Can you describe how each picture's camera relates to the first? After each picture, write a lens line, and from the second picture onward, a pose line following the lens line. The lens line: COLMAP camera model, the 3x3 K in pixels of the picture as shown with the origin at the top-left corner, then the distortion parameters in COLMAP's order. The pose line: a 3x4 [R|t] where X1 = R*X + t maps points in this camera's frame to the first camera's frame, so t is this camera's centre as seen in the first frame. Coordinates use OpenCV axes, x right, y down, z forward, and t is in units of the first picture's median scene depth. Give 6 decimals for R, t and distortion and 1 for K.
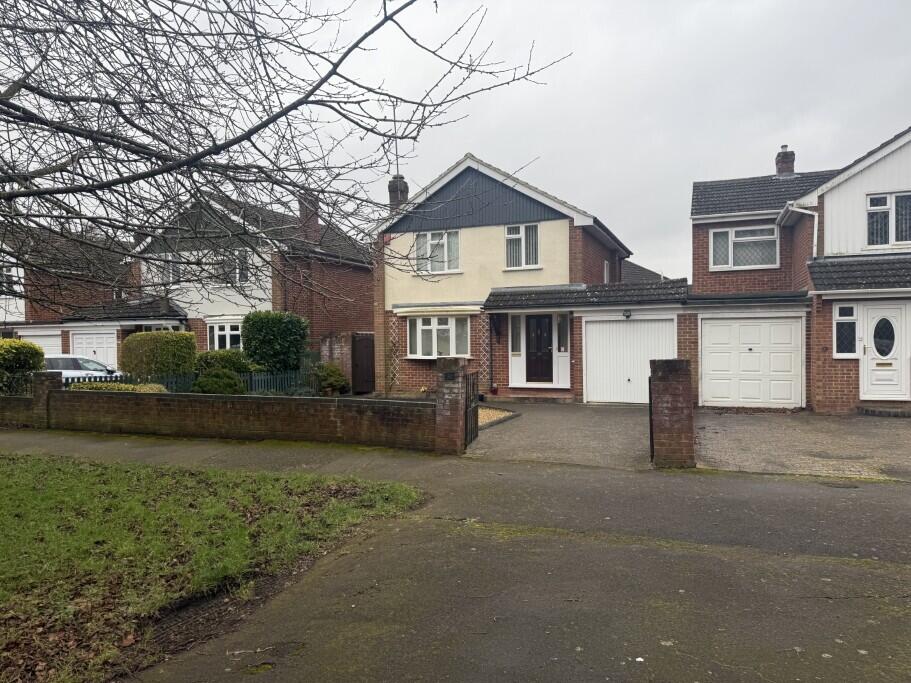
lens RADIAL K [[647.1, 0, 457.0], [0, 647.1, 342.7], [0, 0, 1]] dist [0.090144, -0.002899]
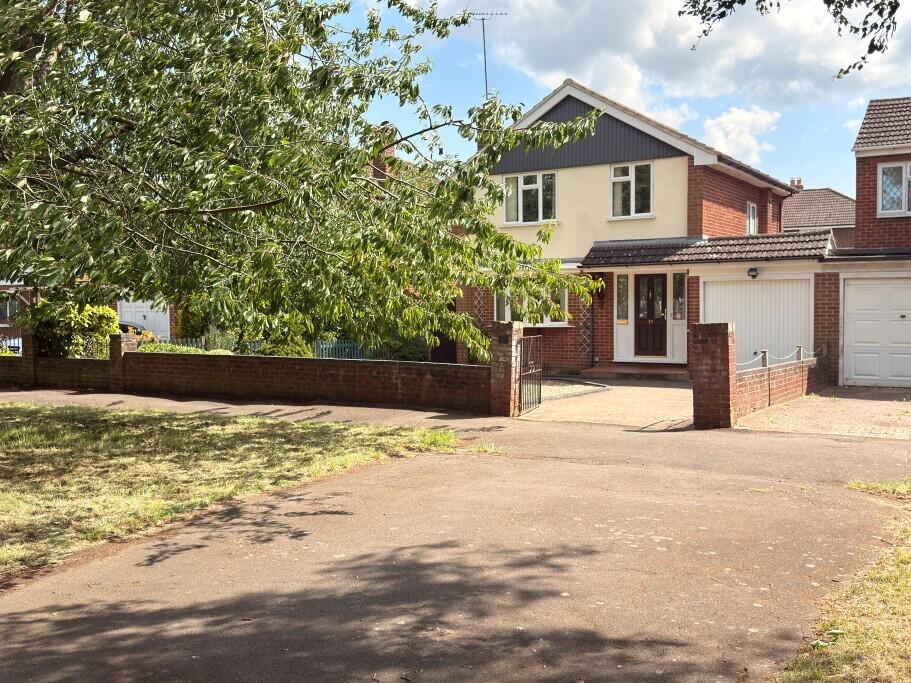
lens RADIAL K [[947.3, 0, 455.8], [0, 947.3, 344.6], [0, 0, 1]] dist [0.113057, 0.000000]
pose [[0.987329, 0.011598, -0.158263, 0.076613], [-0.005637, 0.999260, 0.038057, 0.001979], [0.158587, -0.036682, 0.986663, -0.247085]]
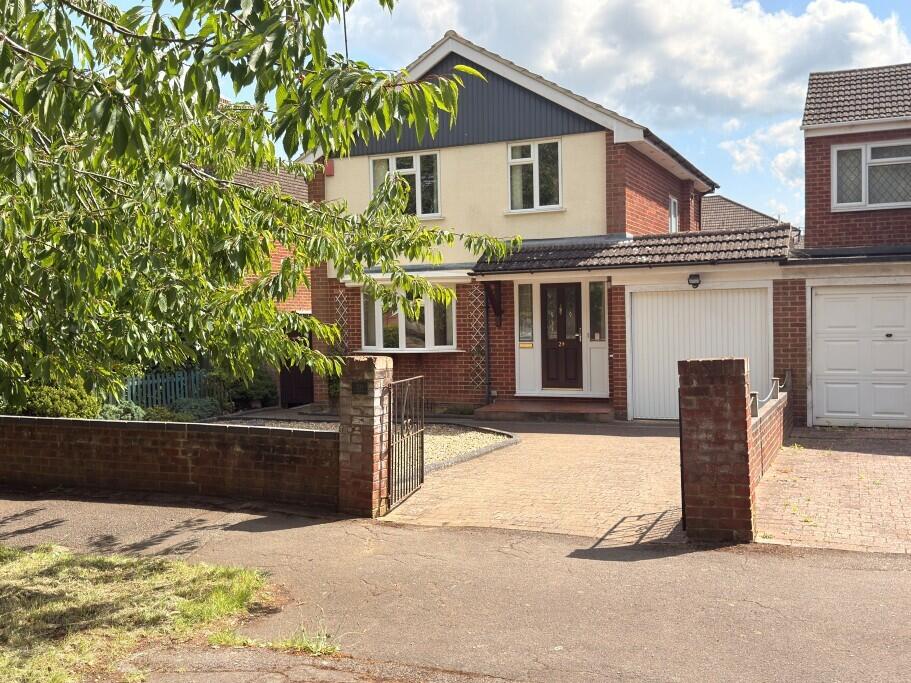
lens RADIAL K [[947.3, 0, 460.9], [0, 947.3, 341.7], [0, 0, 1]] dist [0.113057, 0.000000]
pose [[0.999573, -0.005561, -0.028688, 0.055747], [0.006120, 0.999792, 0.019457, -0.004073], [0.028574, -0.019625, 0.999399, 0.056827]]
